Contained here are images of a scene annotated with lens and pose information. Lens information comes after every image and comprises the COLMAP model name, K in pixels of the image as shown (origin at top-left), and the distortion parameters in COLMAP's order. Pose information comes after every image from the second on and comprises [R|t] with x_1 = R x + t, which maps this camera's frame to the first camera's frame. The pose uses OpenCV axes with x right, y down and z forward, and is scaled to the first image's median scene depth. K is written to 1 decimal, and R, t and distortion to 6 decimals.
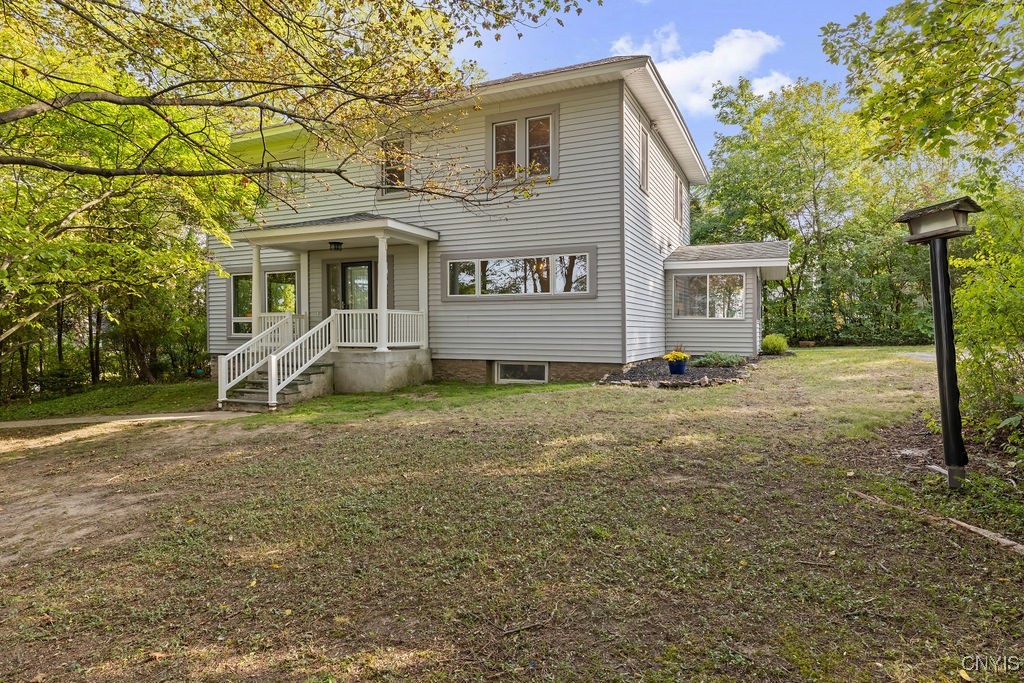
lens RADIAL K [[609.6, 0, 511.9], [0, 609.6, 328.0], [0, 0, 1]] dist [0.004117, 0.000979]
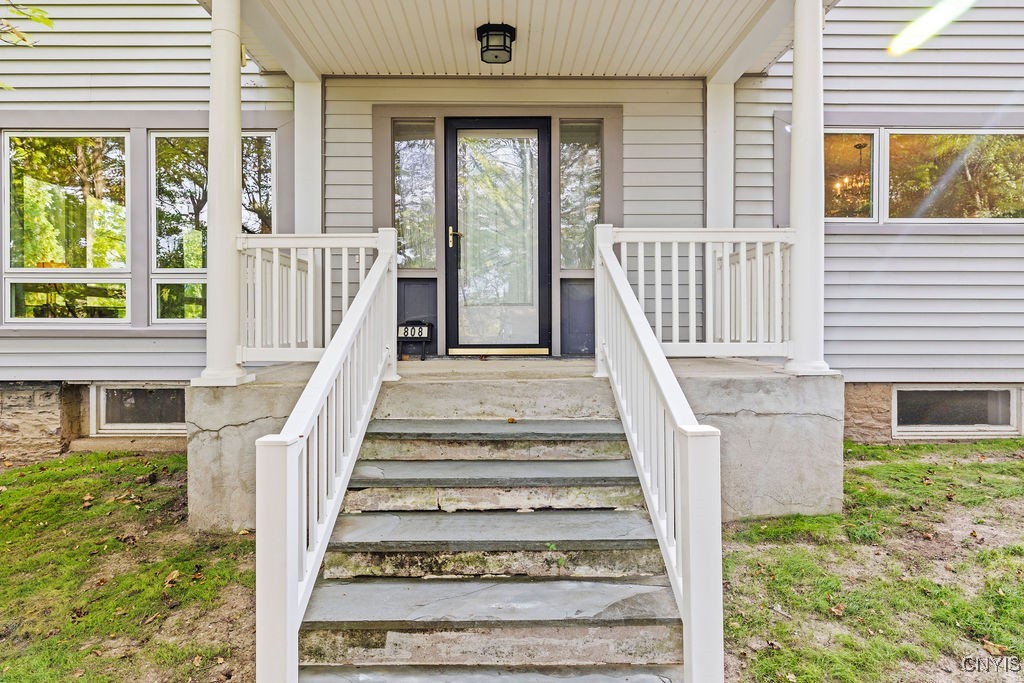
lens RADIAL K [[609.6, 0, 511.9], [0, 609.6, 328.0], [0, 0, 1]] dist [0.004117, 0.000979]
pose [[0.905625, 0.000322, 0.424079, -0.459599], [-0.002724, 0.999983, 0.005058, 0.015659], [-0.424070, -0.005736, 0.905611, 0.775146]]
